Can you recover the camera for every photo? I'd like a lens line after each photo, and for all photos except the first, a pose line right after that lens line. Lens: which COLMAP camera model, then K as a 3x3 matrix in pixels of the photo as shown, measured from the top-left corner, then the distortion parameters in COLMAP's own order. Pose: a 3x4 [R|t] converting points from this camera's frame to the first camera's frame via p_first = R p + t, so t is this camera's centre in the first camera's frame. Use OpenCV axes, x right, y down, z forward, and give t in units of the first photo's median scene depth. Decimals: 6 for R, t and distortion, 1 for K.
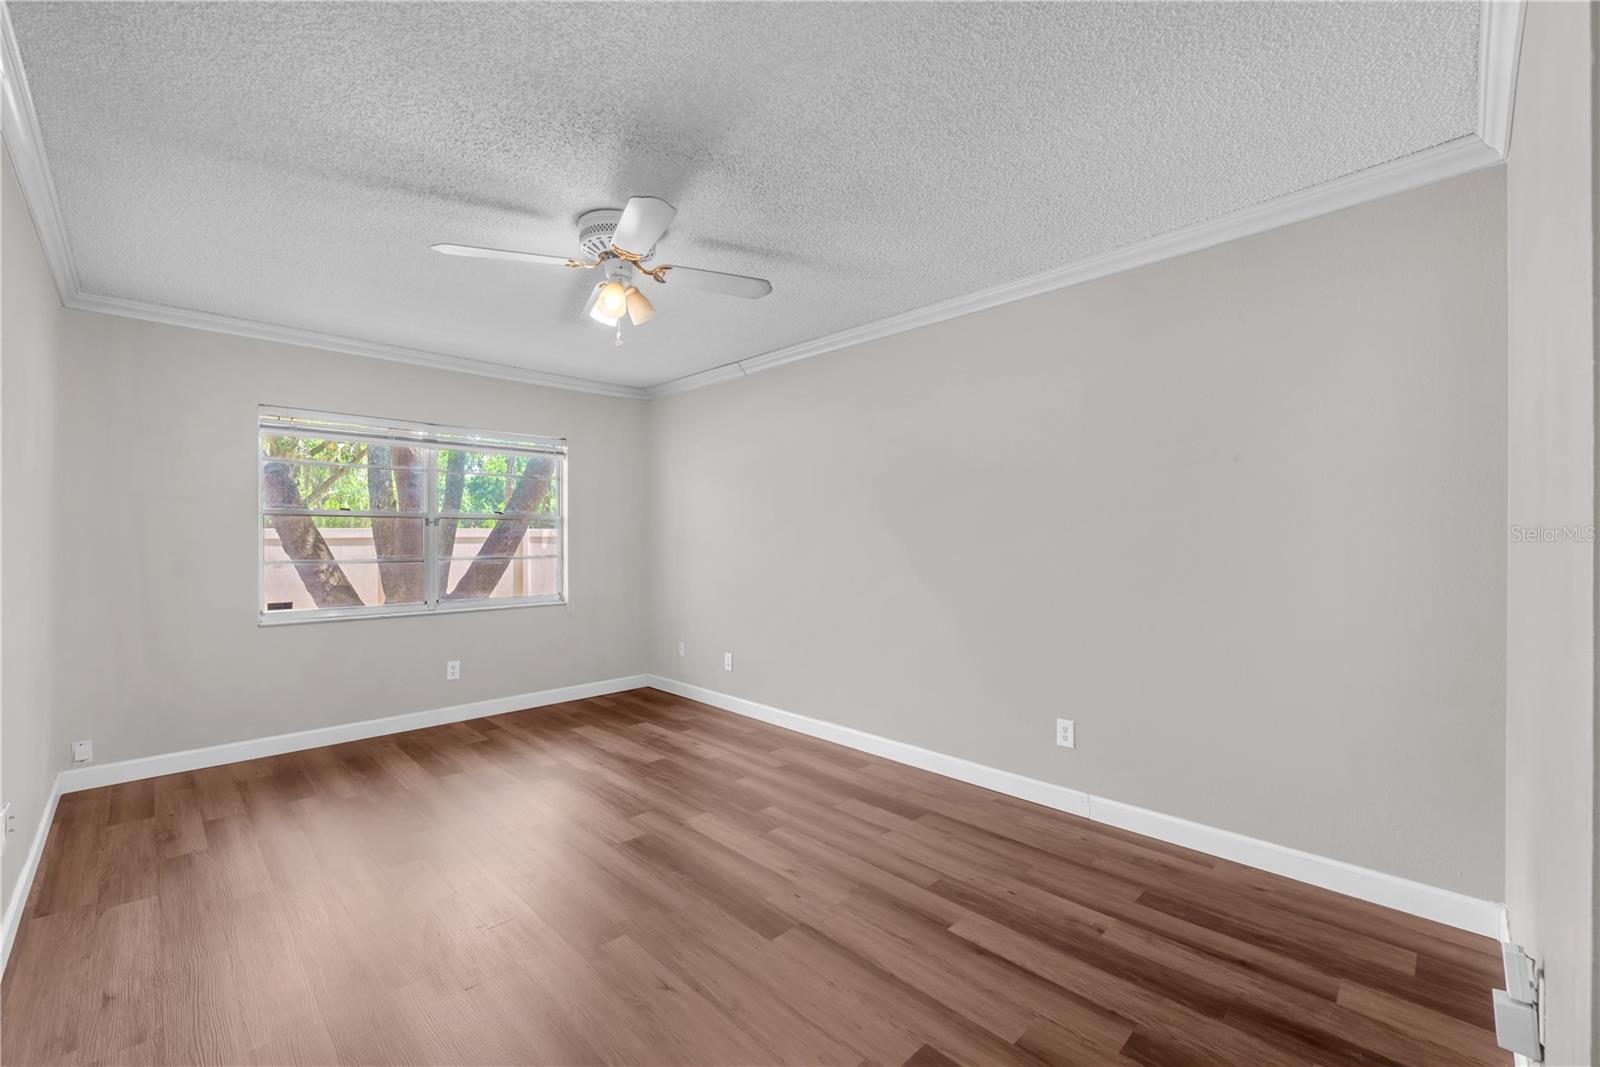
lens RADIAL K [[669.4, 0, 797.9], [0, 669.4, 537.2], [0, 0, 1]] dist [0.002547, 0.001661]
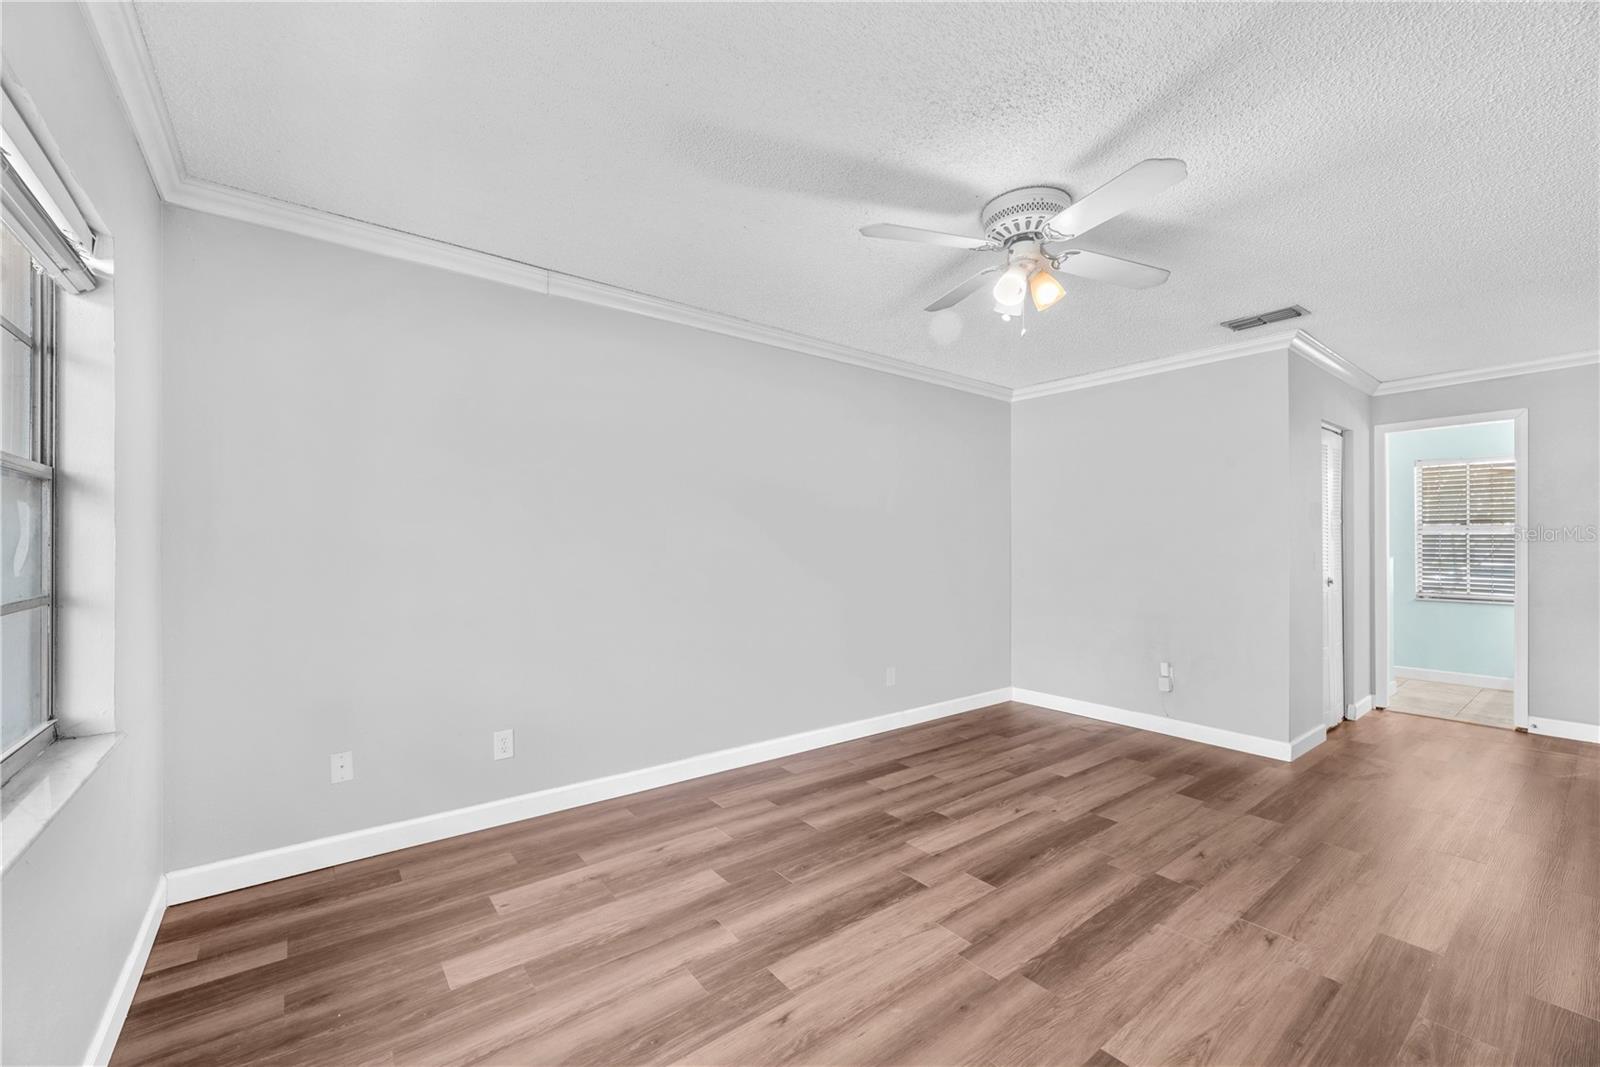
lens RADIAL K [[643.0, 0, 797.2], [0, 643.0, 540.5], [0, 0, 1]] dist [0.003752, 0.000118]
pose [[0.117437, 0.005086, 0.993067, -1.027064], [-0.005511, 0.999975, -0.004470, 0.001194], [-0.993065, -0.004948, 0.117462, 1.039295]]
